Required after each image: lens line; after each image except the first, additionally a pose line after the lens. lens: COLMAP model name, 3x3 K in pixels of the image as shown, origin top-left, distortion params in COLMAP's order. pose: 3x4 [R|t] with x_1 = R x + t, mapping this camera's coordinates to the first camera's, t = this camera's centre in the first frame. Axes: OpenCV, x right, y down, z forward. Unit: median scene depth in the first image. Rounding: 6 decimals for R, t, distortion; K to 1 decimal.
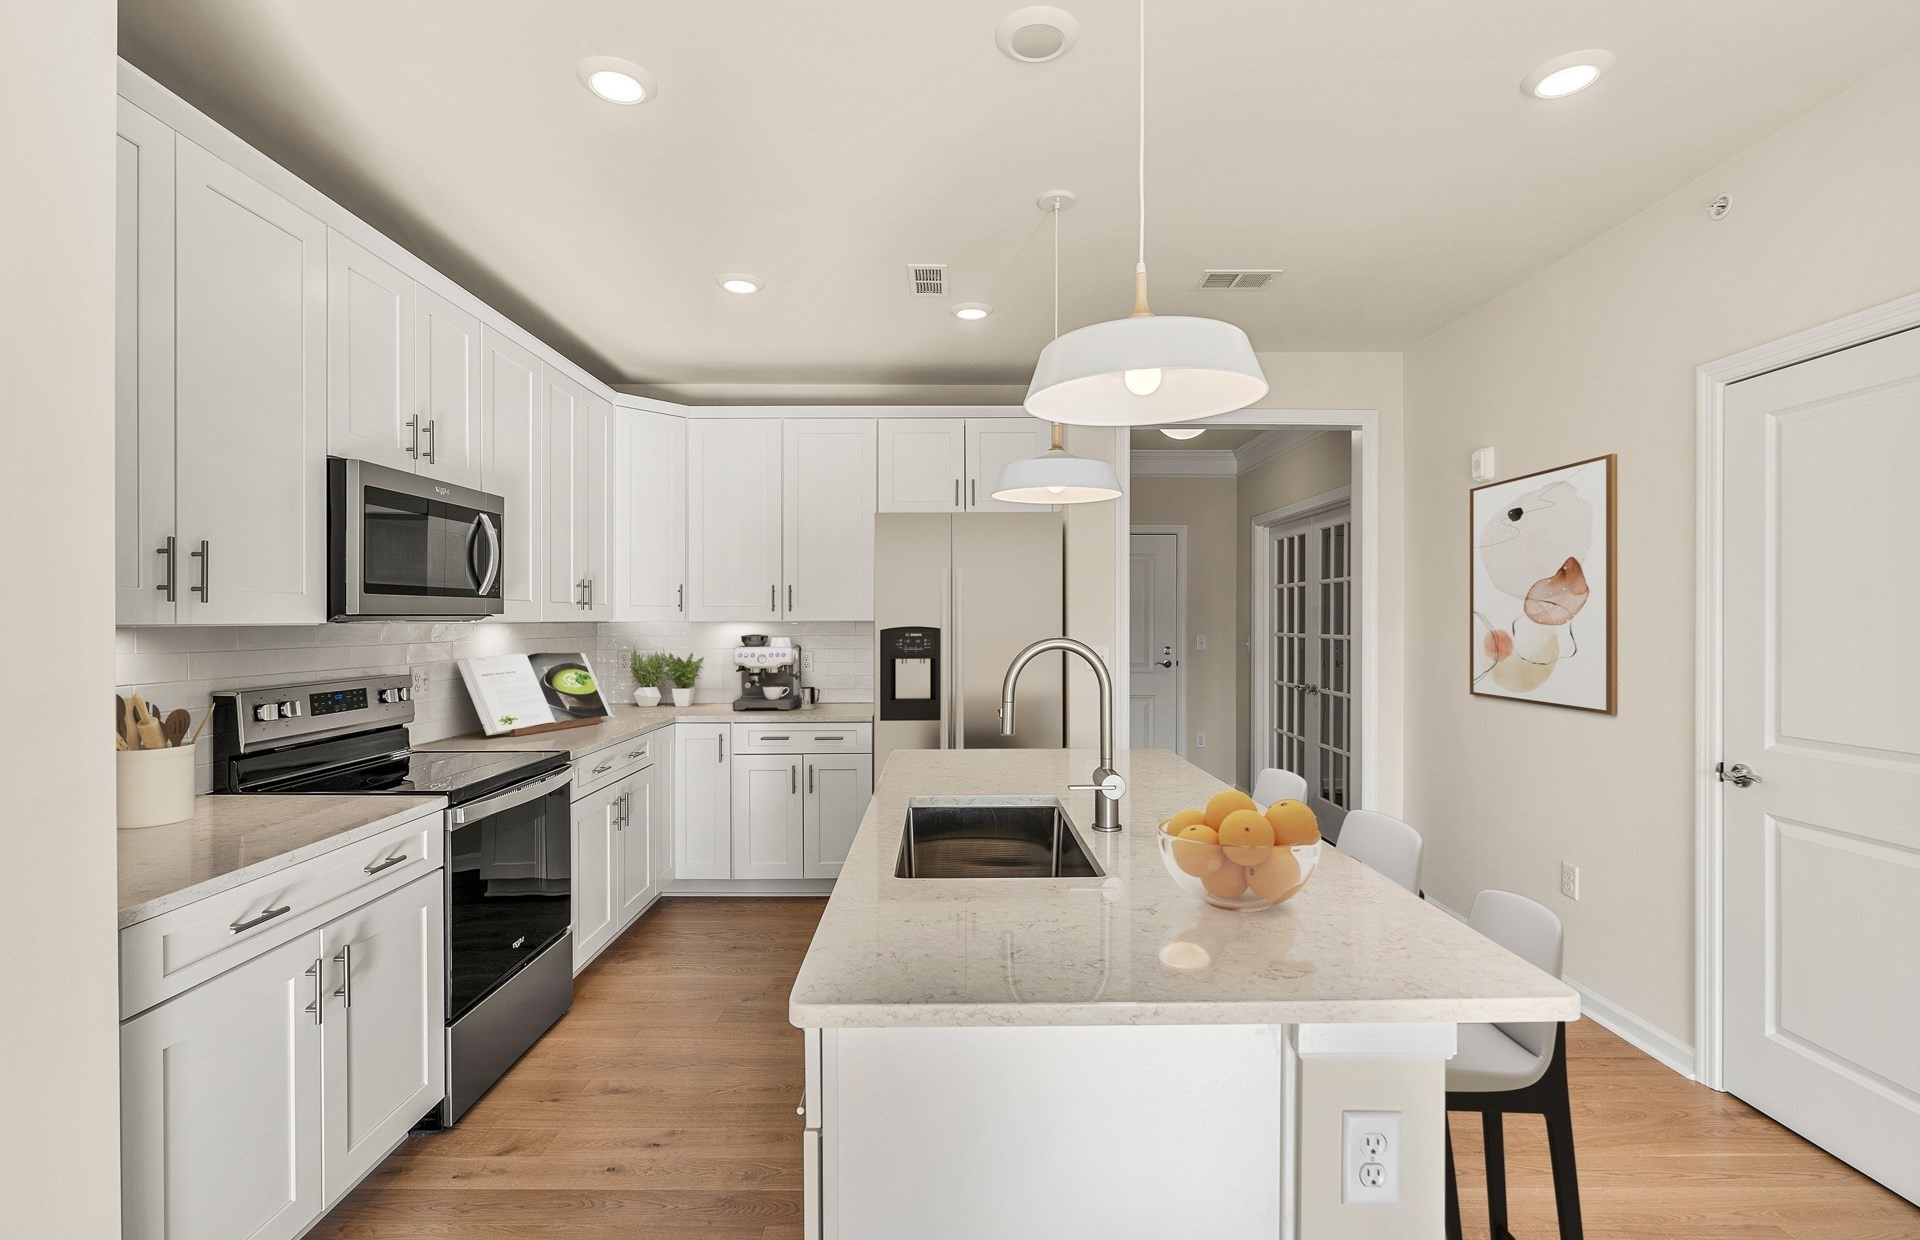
lens RADIAL K [[891.2, 0, 960.0], [0, 891.2, 620.0], [0, 0, 1]] dist [-0.001906, -0.000265]
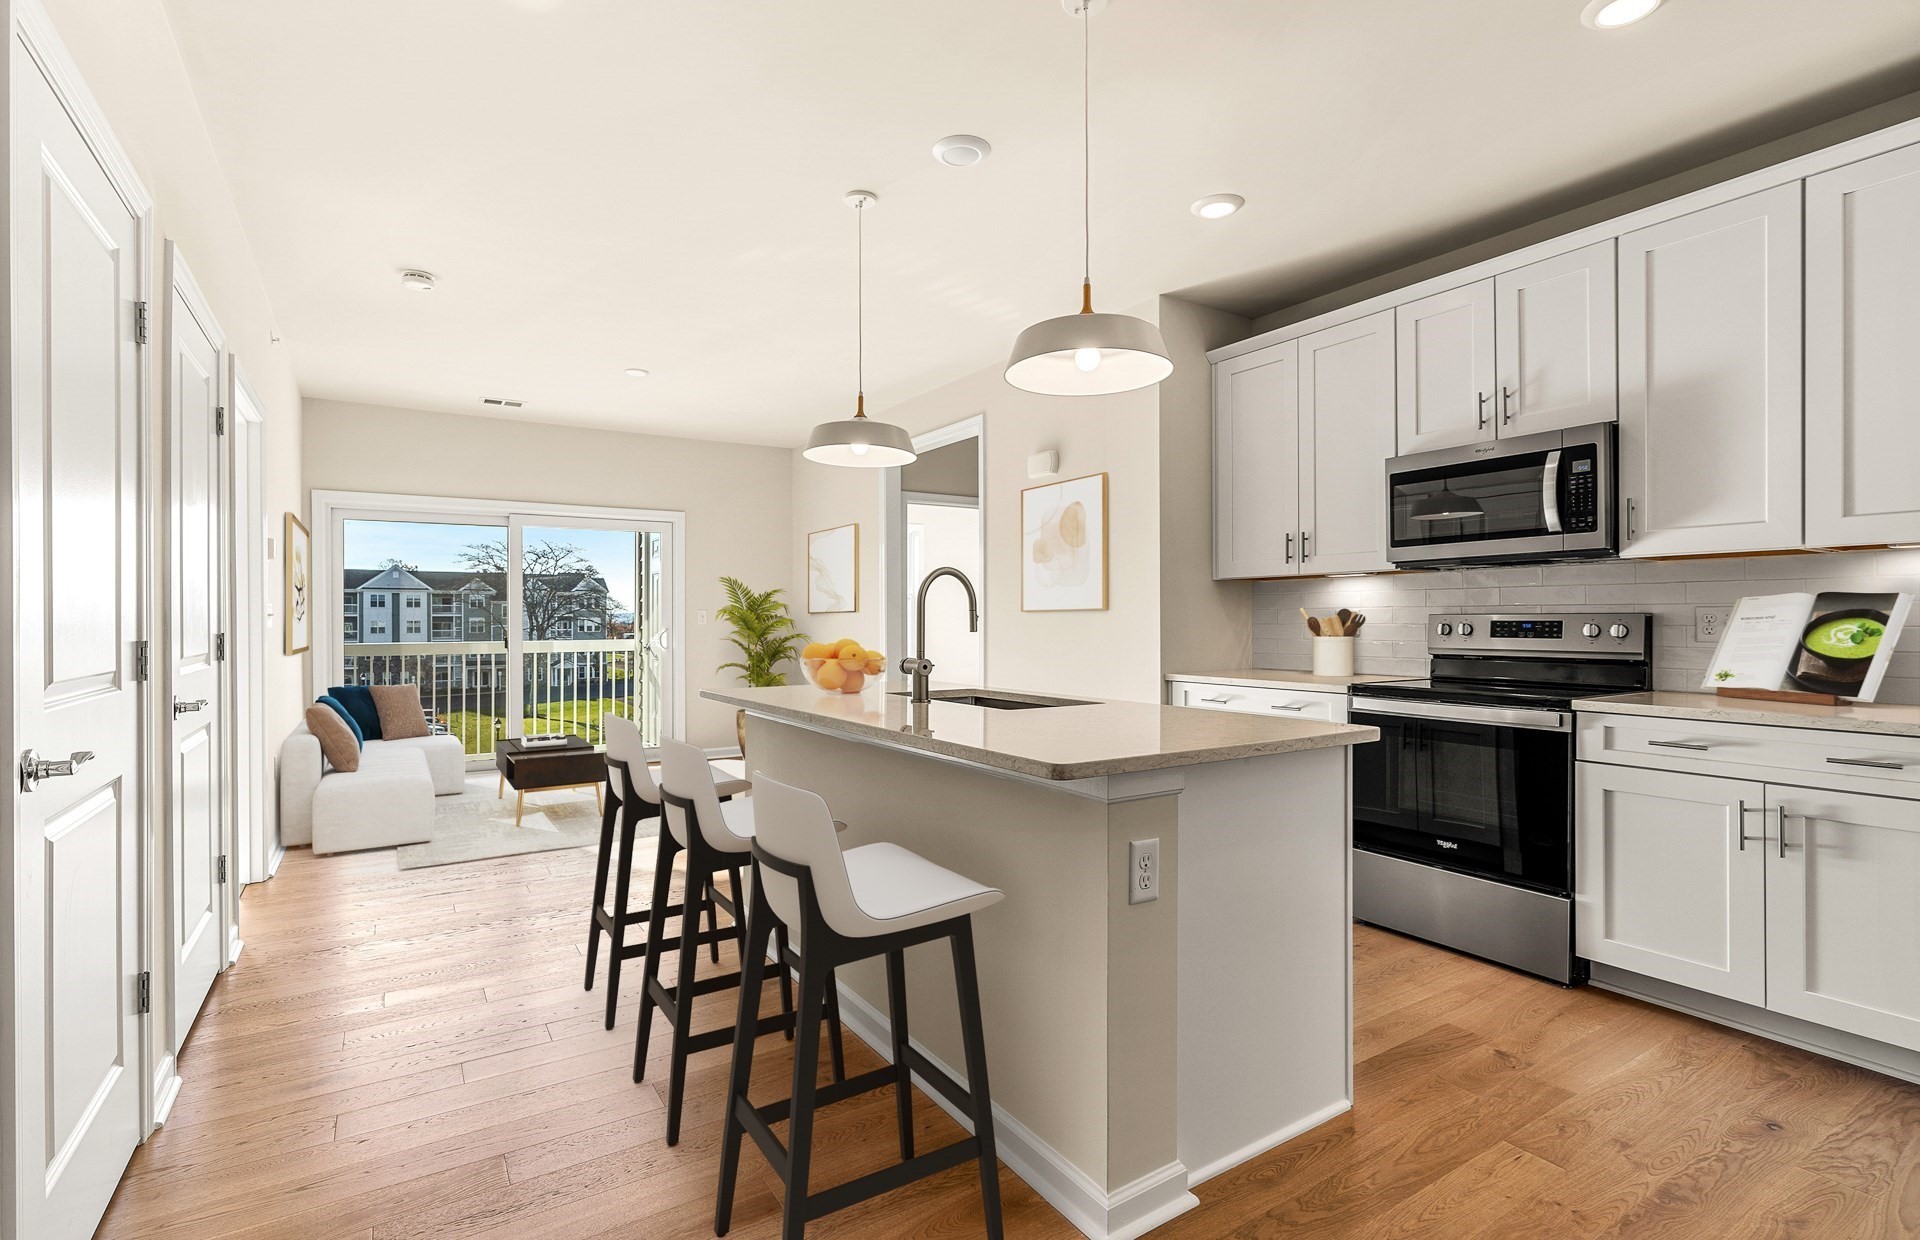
lens RADIAL K [[891.2, 0, 960.0], [0, 891.2, 620.0], [0, 0, 1]] dist [-0.001906, -0.000265]
pose [[-0.846798, 0.002661, -0.531908, 0.623658], [0.003239, 0.999995, -0.000153, 0.075618], [0.531905, -0.001852, -0.846802, 1.621509]]
